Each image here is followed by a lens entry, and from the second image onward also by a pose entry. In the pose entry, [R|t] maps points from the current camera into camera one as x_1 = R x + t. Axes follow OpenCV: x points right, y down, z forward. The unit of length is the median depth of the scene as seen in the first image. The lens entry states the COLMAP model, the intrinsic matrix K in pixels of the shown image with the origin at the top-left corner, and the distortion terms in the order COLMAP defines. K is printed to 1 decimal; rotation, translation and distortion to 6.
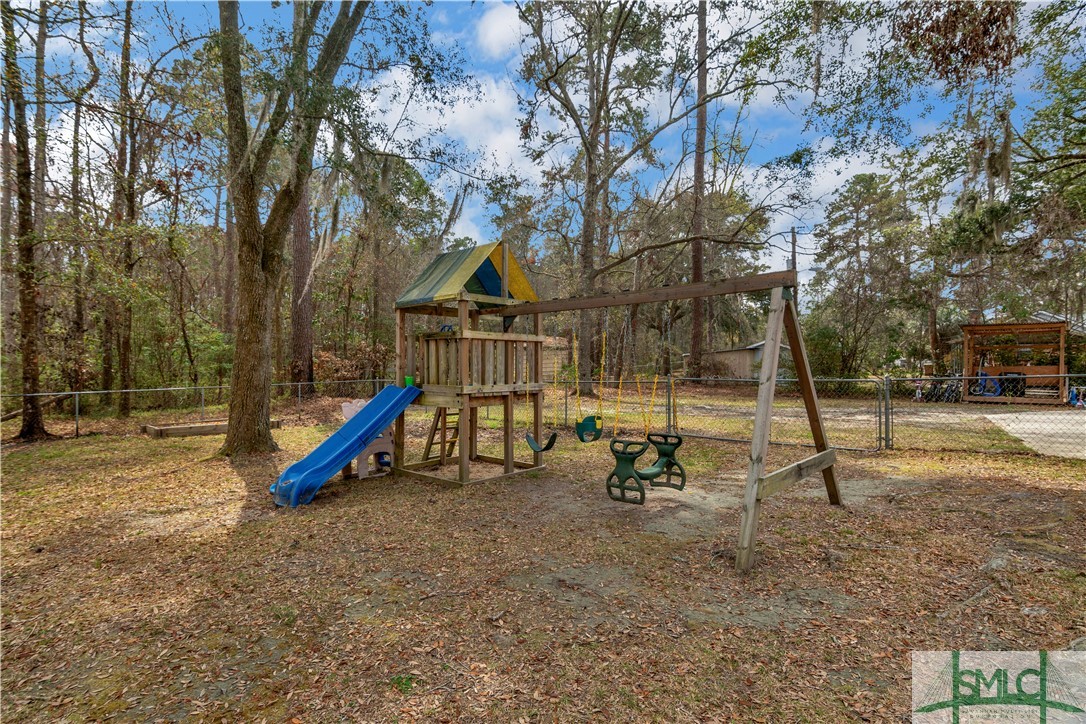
lens RADIAL K [[529.8, 0, 532.4], [0, 529.8, 362.9], [0, 0, 1]] dist [-0.025611, 0.000300]
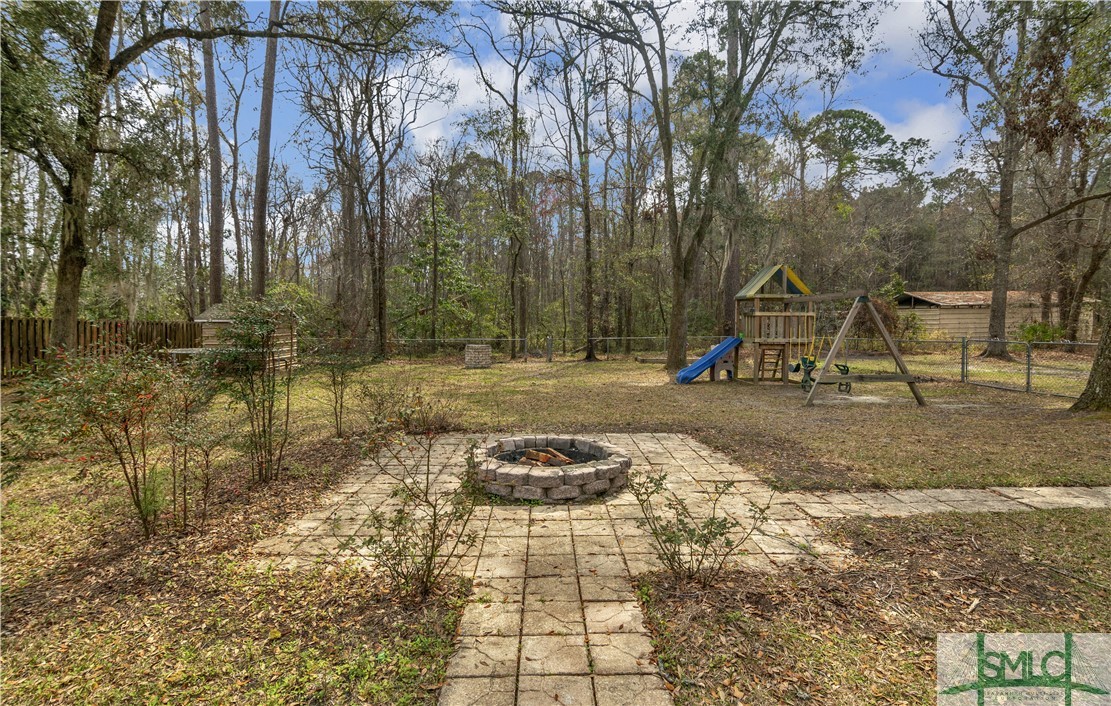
lens RADIAL K [[528.7, 0, 550.3], [0, 528.7, 349.7], [0, 0, 1]] dist [-0.018298, -0.000262]
pose [[0.687098, 0.040478, -0.725437, 0.506588], [0.002894, 0.998287, 0.058443, -0.021977], [0.726559, -0.042256, 0.685803, -0.633551]]
